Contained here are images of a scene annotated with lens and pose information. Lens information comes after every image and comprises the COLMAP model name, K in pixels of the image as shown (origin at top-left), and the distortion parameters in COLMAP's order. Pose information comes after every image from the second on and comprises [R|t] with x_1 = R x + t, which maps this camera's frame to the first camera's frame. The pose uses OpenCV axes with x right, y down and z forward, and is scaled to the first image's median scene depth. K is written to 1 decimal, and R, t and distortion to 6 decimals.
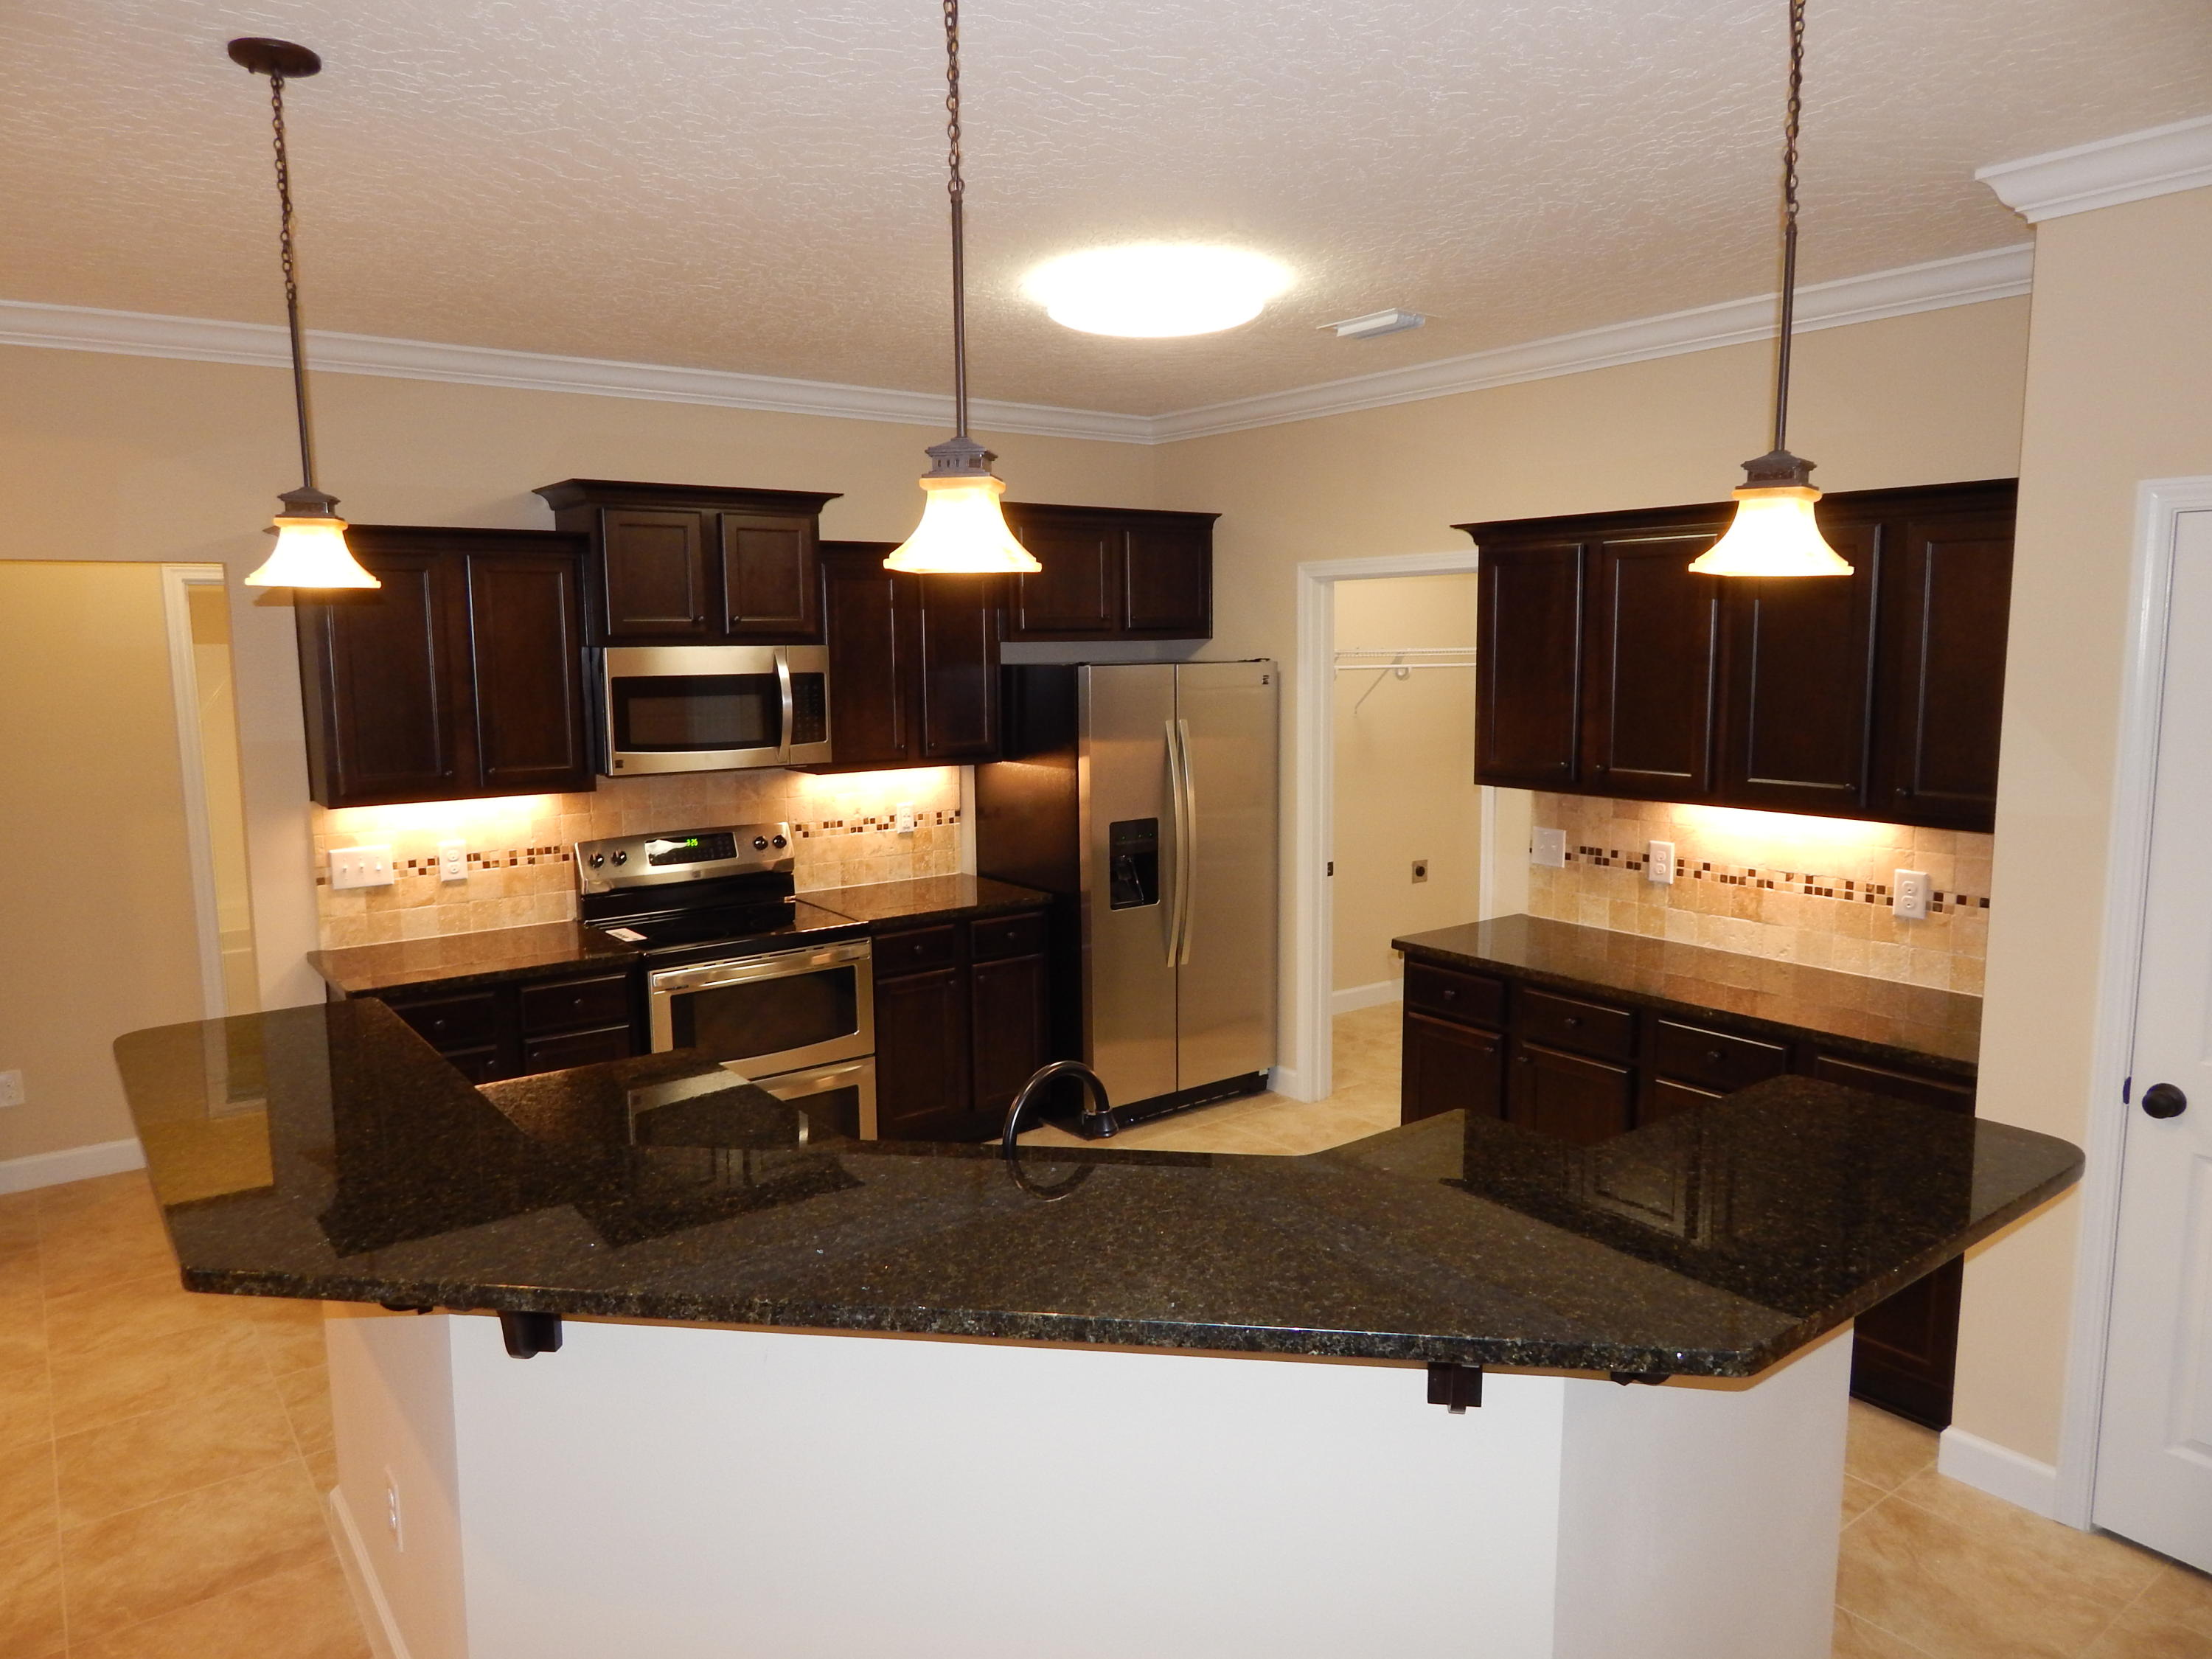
lens RADIAL K [[1472.0, 0, 1107.0], [0, 1472.0, 827.1], [0, 0, 1]] dist [0.010051, -0.006283]
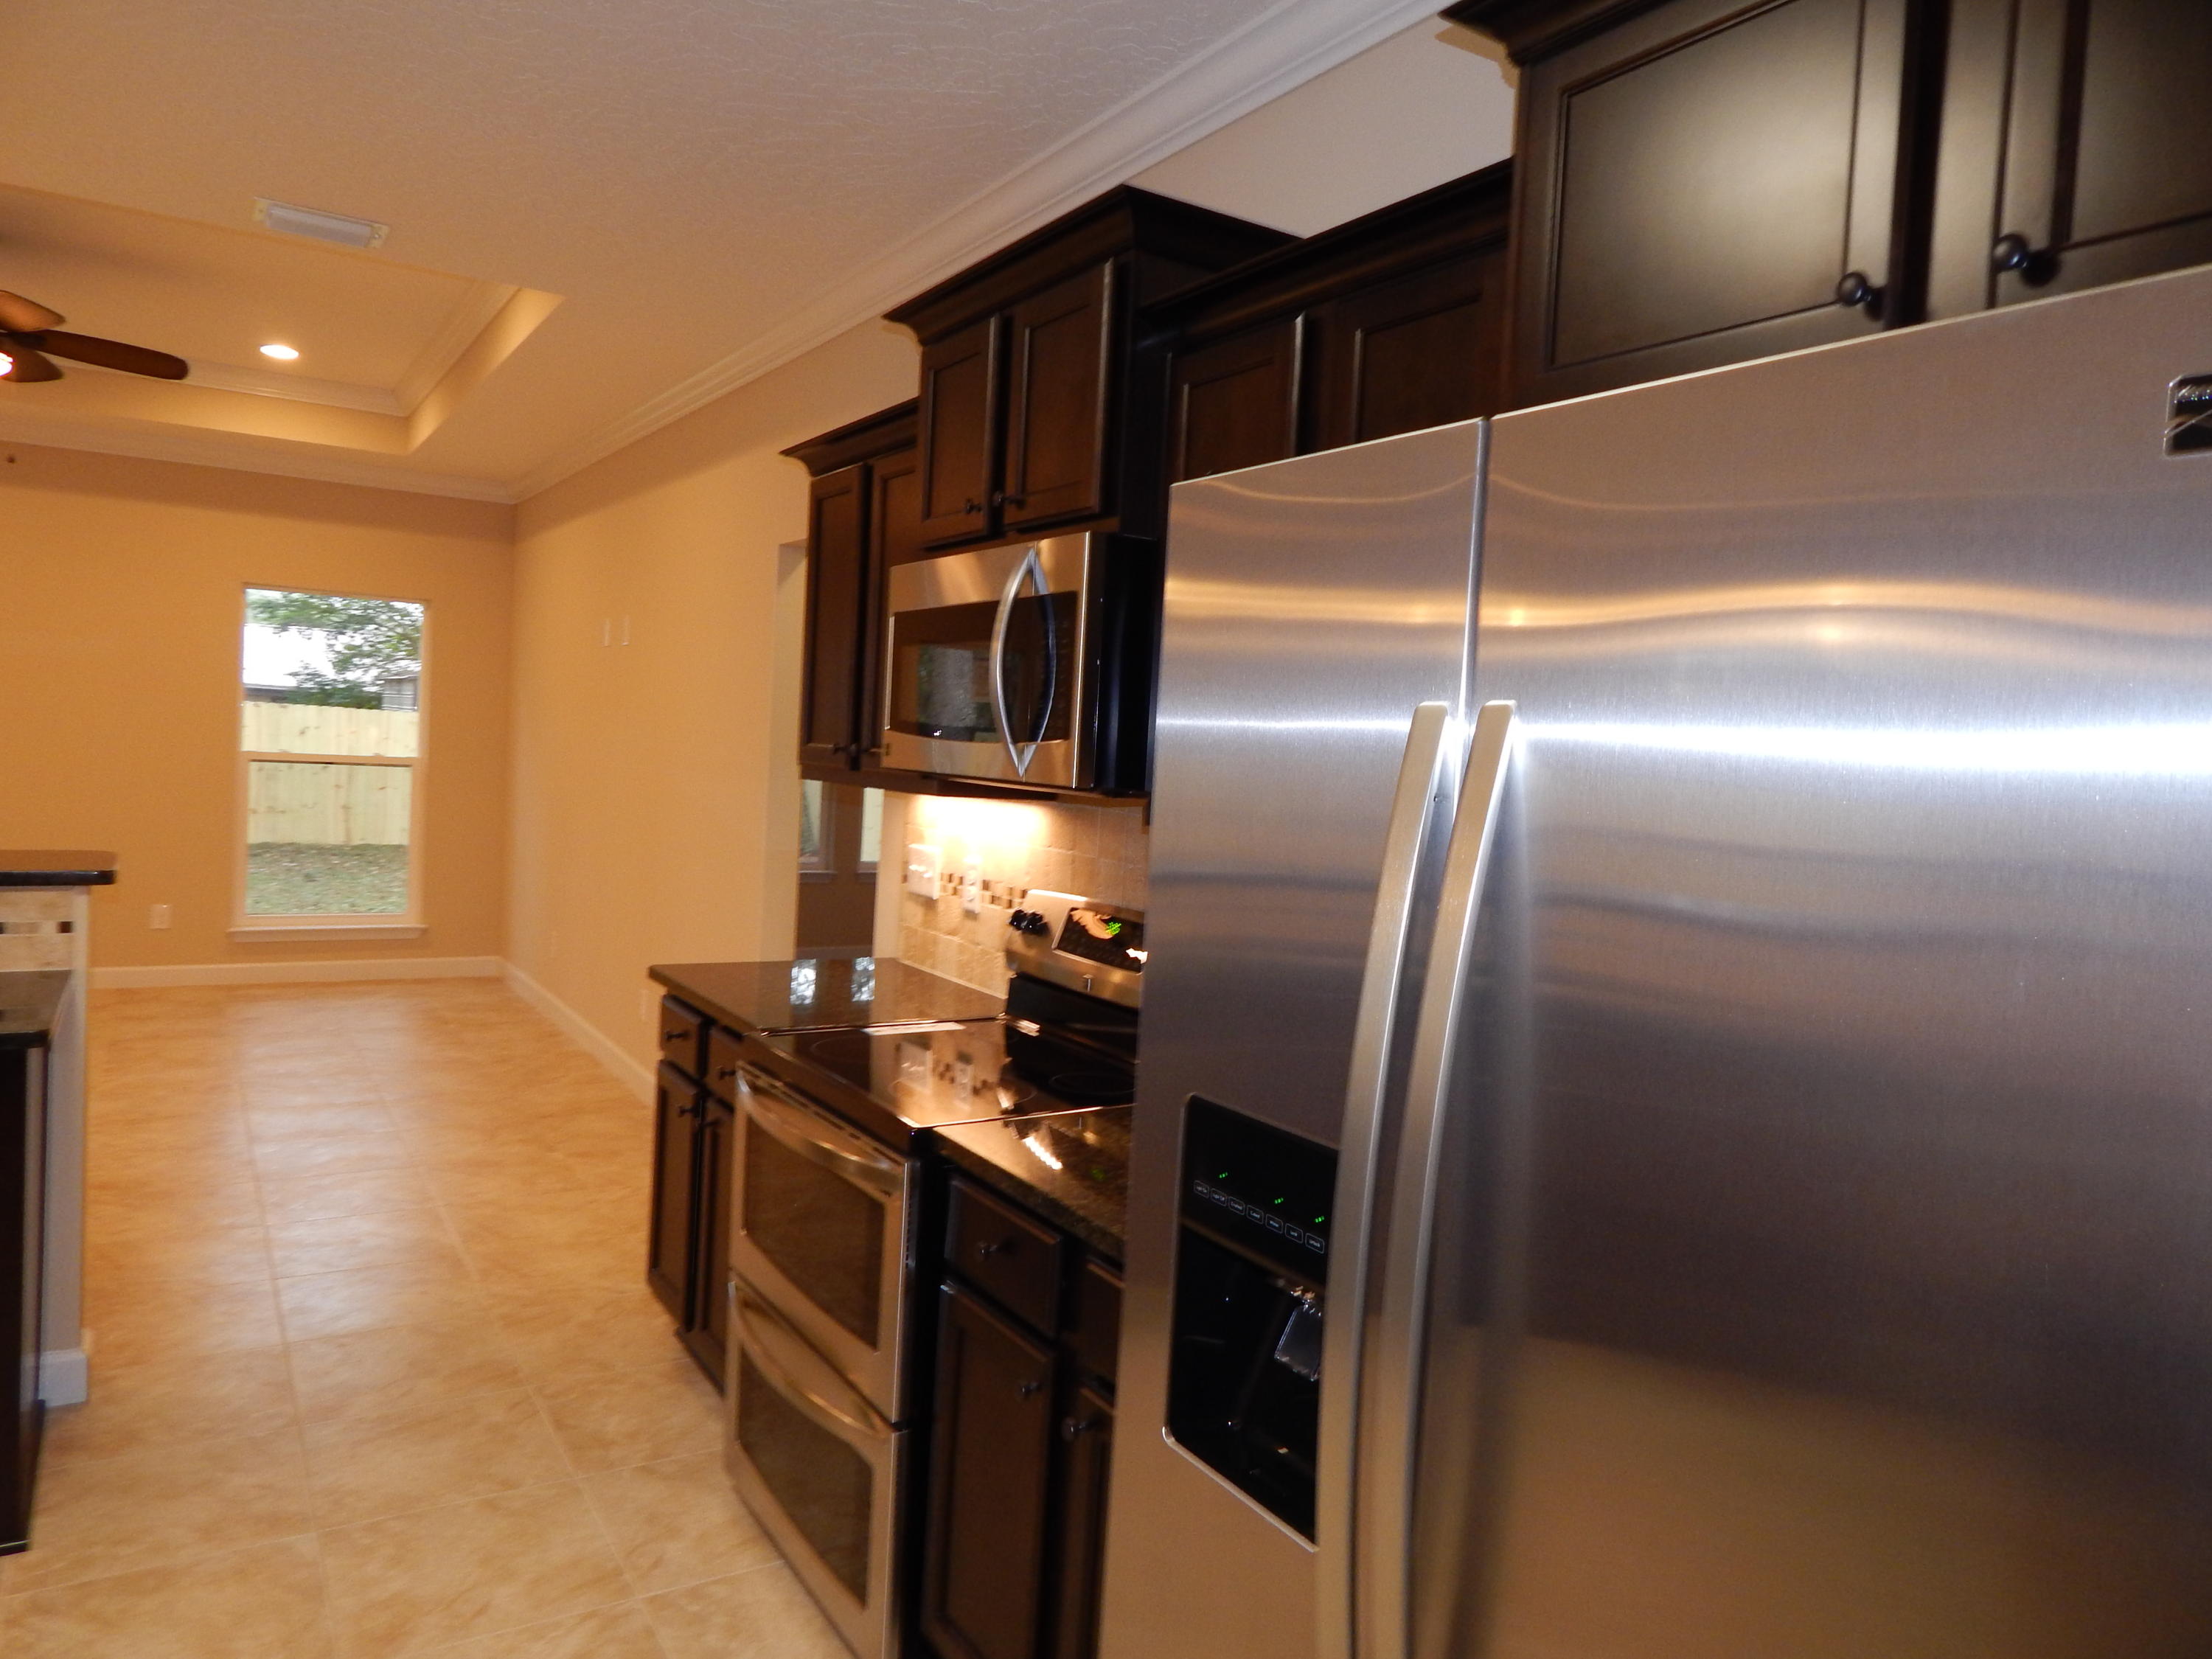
lens RADIAL K [[1472.0, 0, 1104.2], [0, 1472.0, 831.4], [0, 0, 1]] dist [0.010051, -0.006283]
pose [[-0.091779, 0.063370, -0.993761, 0.279604], [-0.180003, 0.980477, 0.079148, -0.073205], [0.979375, 0.186144, -0.078580, 1.116232]]
